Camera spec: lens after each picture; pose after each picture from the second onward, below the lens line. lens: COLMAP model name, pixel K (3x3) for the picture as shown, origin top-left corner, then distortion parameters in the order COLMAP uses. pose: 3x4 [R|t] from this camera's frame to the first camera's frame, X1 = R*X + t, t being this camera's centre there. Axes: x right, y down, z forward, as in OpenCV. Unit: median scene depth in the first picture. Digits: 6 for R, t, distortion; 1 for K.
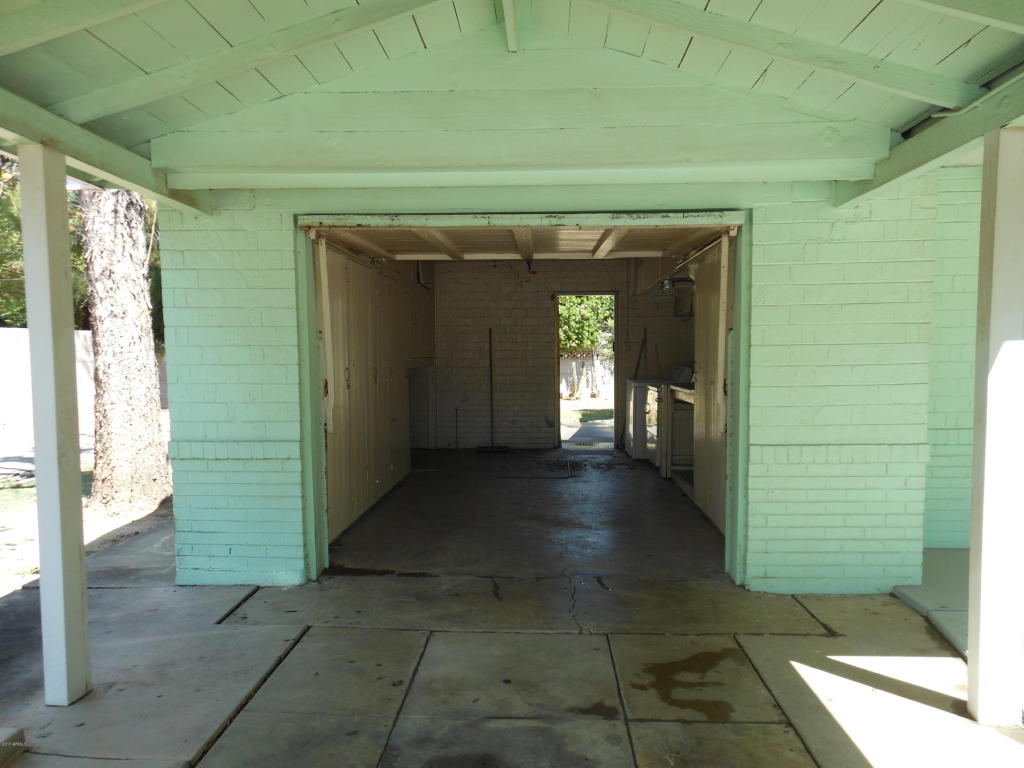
lens RADIAL K [[744.5, 0, 510.0], [0, 744.5, 383.6], [0, 0, 1]] dist [-0.022919, 0.000398]
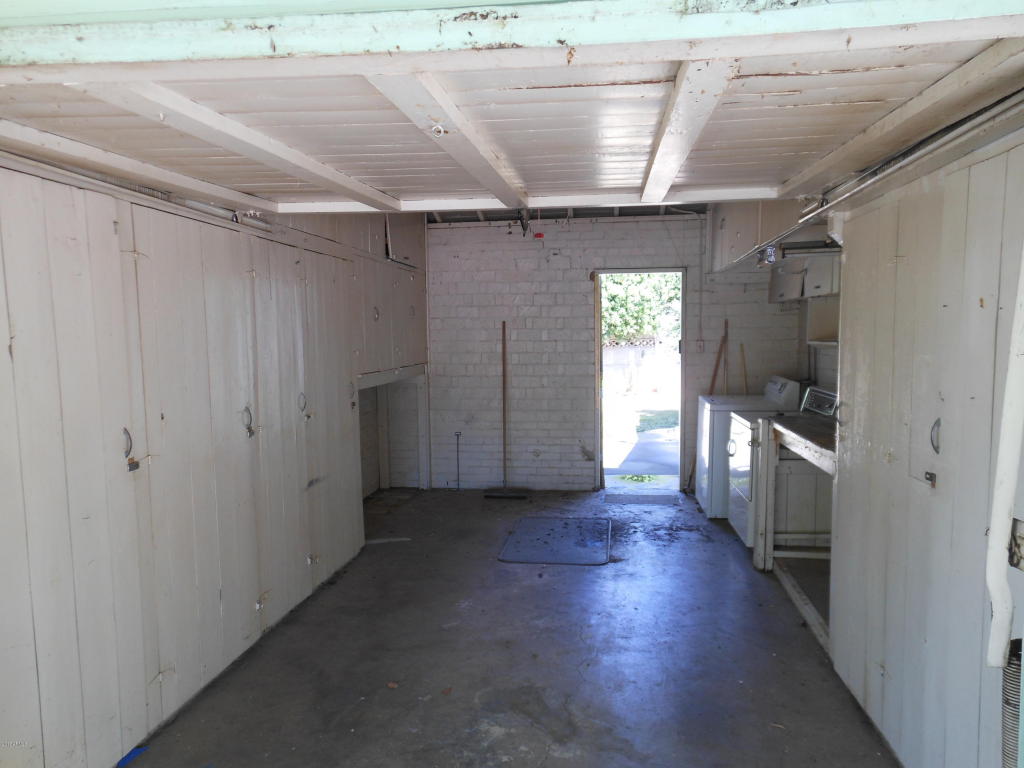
lens RADIAL K [[744.5, 0, 515.8], [0, 744.5, 390.1], [0, 0, 1]] dist [-0.022919, 0.000398]
pose [[0.996991, 0.001439, -0.077501, 0.040117], [0.001510, 0.999277, 0.037985, -0.035706], [0.077499, -0.037988, 0.996268, 0.291504]]
